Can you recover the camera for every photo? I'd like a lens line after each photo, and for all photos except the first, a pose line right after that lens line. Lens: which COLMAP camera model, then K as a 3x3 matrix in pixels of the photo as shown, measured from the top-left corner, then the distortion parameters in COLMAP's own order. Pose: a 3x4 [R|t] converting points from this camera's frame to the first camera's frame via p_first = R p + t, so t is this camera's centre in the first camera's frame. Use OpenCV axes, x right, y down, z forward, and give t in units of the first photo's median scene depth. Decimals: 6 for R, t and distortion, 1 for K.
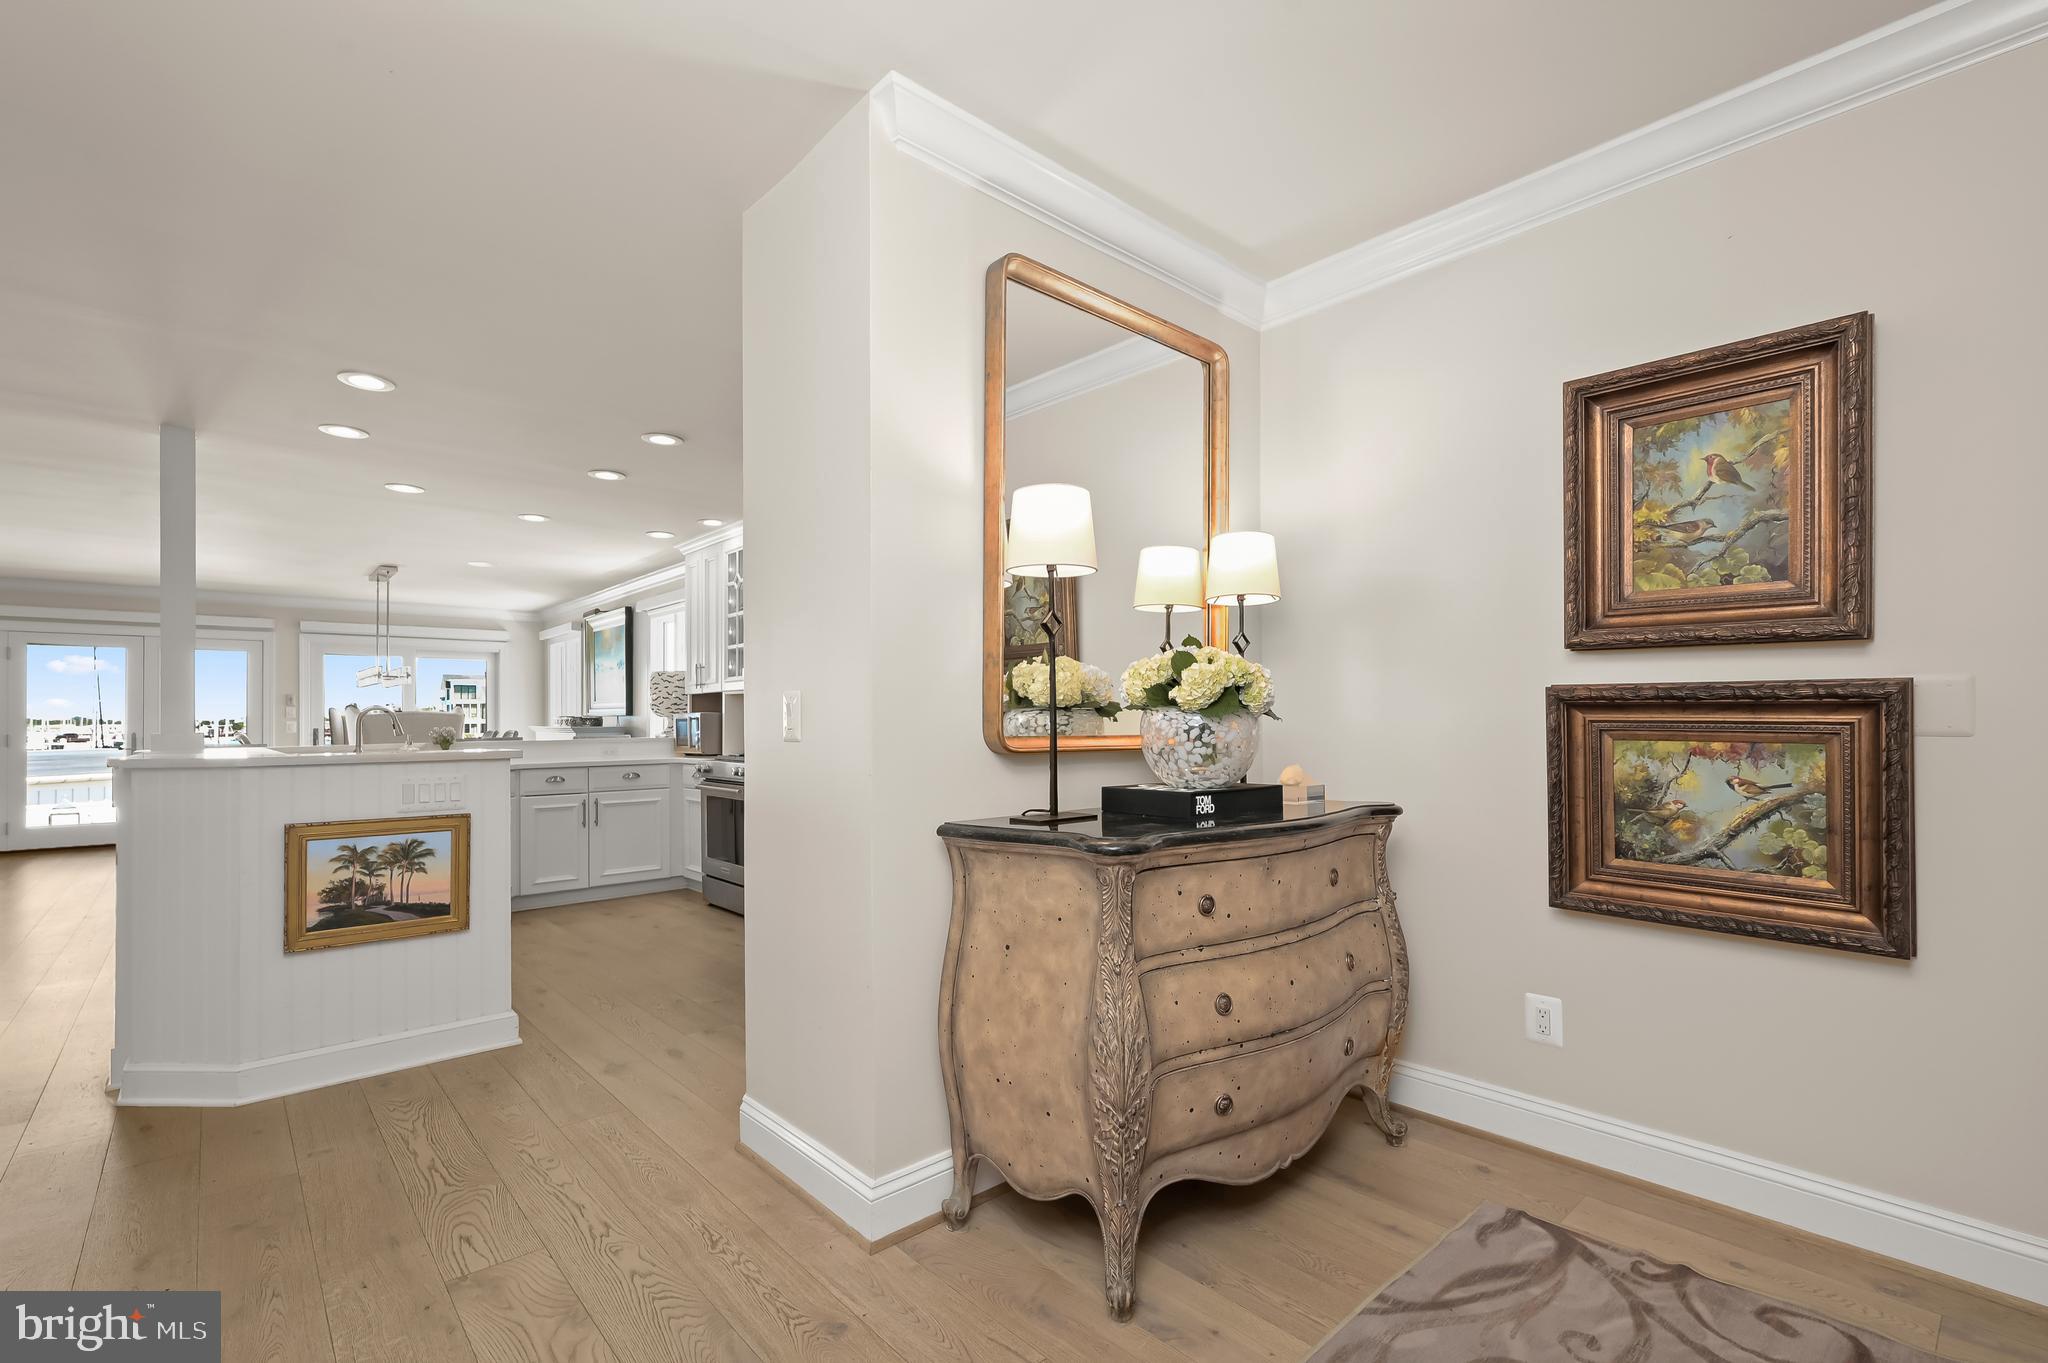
lens RADIAL K [[923.2, 0, 1029.8], [0, 923.2, 692.6], [0, 0, 1]] dist [0.000804, -0.000053]
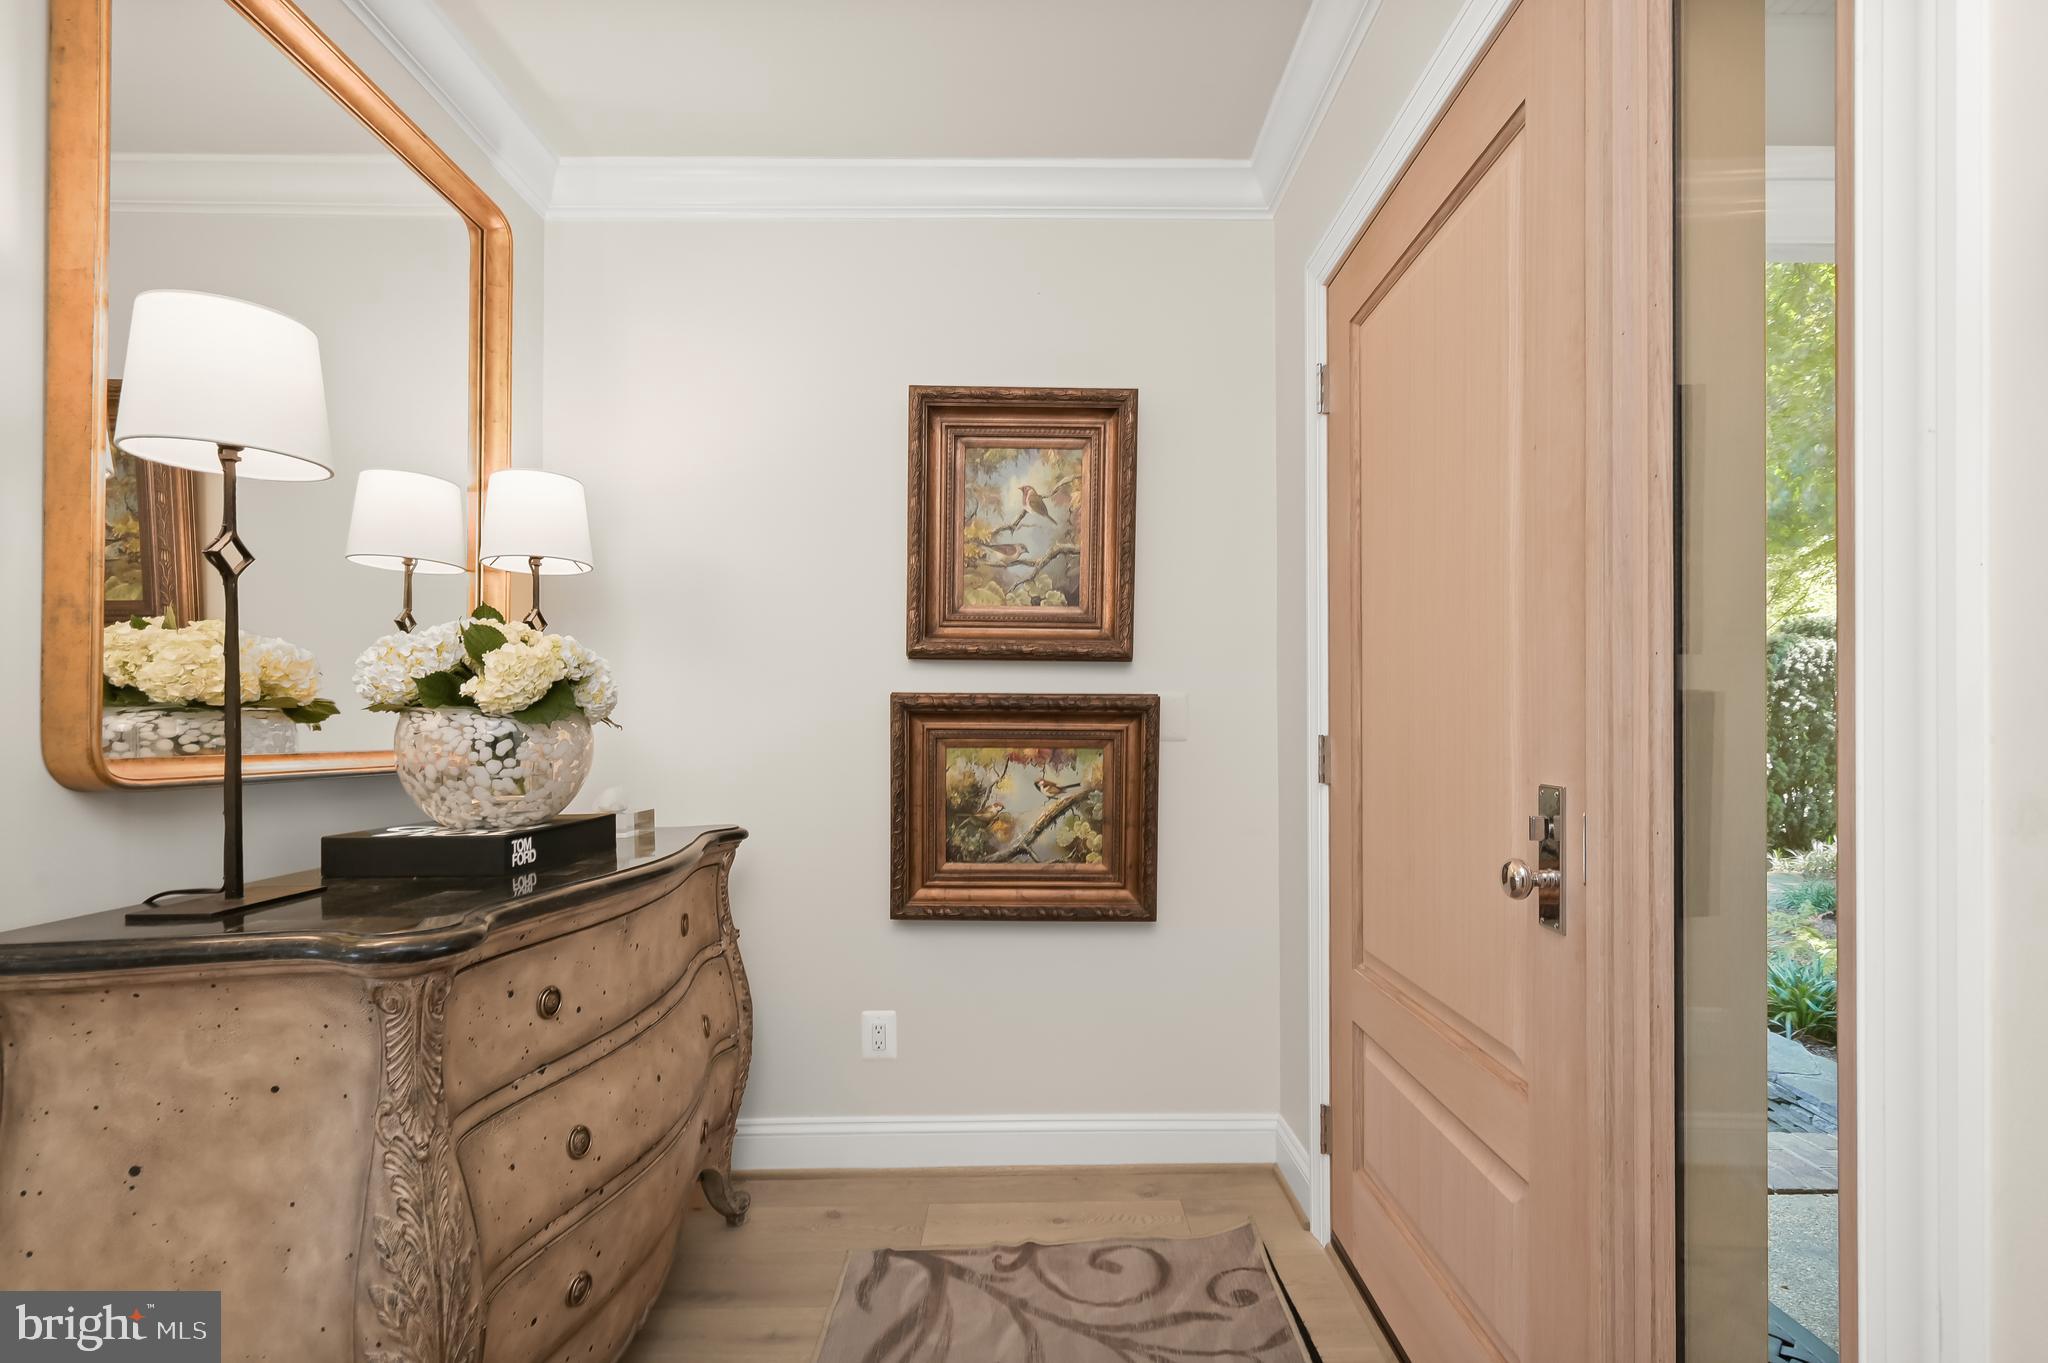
lens RADIAL K [[917.7, 0, 1034.5], [0, 917.7, 721.3], [0, 0, 1]] dist [-0.000950, 0.000640]
pose [[0.663135, 0.006229, 0.748474, -0.069396], [-0.022075, 0.999693, 0.011237, 0.009161], [-0.748174, -0.023974, 0.663069, 0.271343]]
